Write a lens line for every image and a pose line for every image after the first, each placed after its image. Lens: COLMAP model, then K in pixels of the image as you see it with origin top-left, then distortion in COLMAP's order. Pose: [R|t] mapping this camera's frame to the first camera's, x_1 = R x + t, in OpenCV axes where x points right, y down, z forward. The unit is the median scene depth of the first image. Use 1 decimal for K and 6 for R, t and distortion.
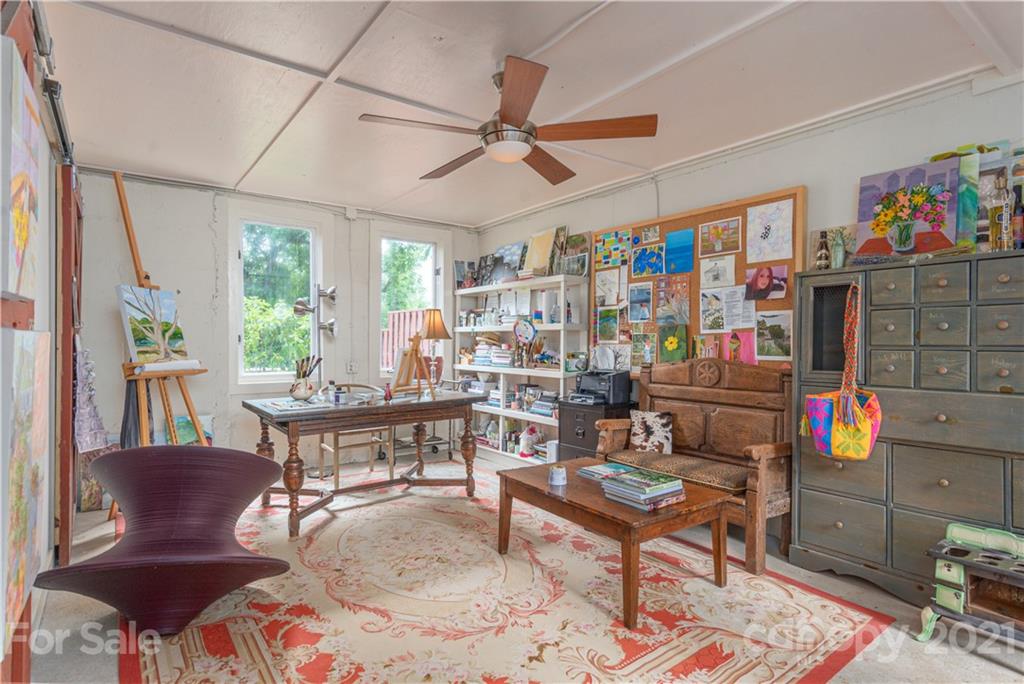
lens RADIAL K [[514.0, 0, 516.9], [0, 514.0, 343.9], [0, 0, 1]] dist [0.001722, 0.000248]
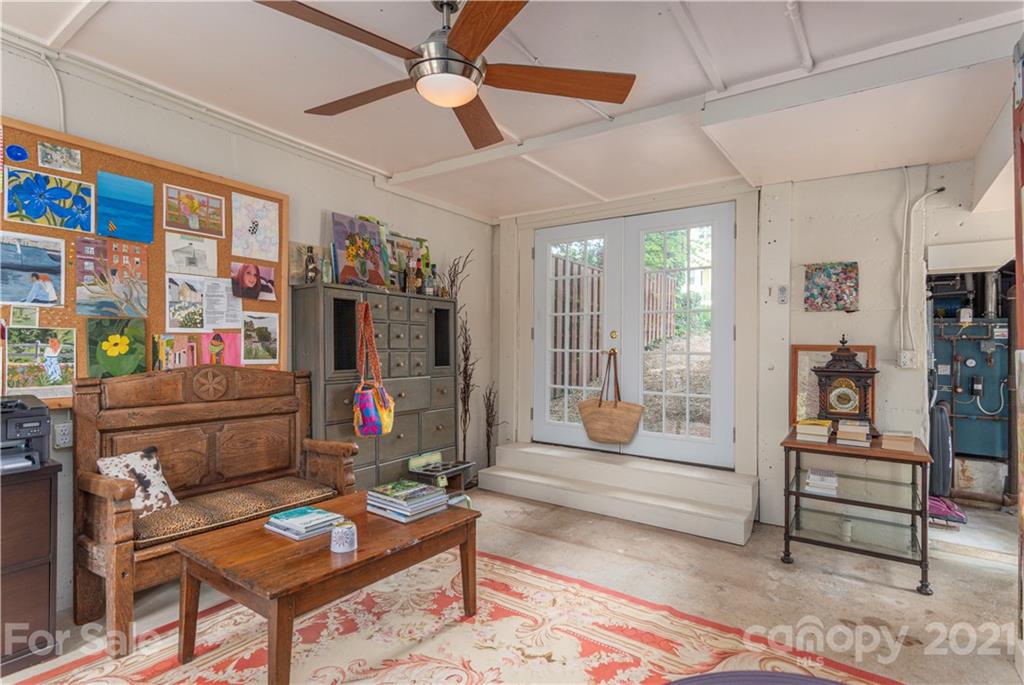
lens RADIAL K [[514.0, 0, 516.9], [0, 514.0, 344.4], [0, 0, 1]] dist [0.001722, 0.000248]
pose [[-0.315673, 0.001114, 0.948867, -0.532493], [-0.008680, 0.999954, -0.004062, -0.004523], [-0.948828, -0.009519, -0.315649, 0.807756]]
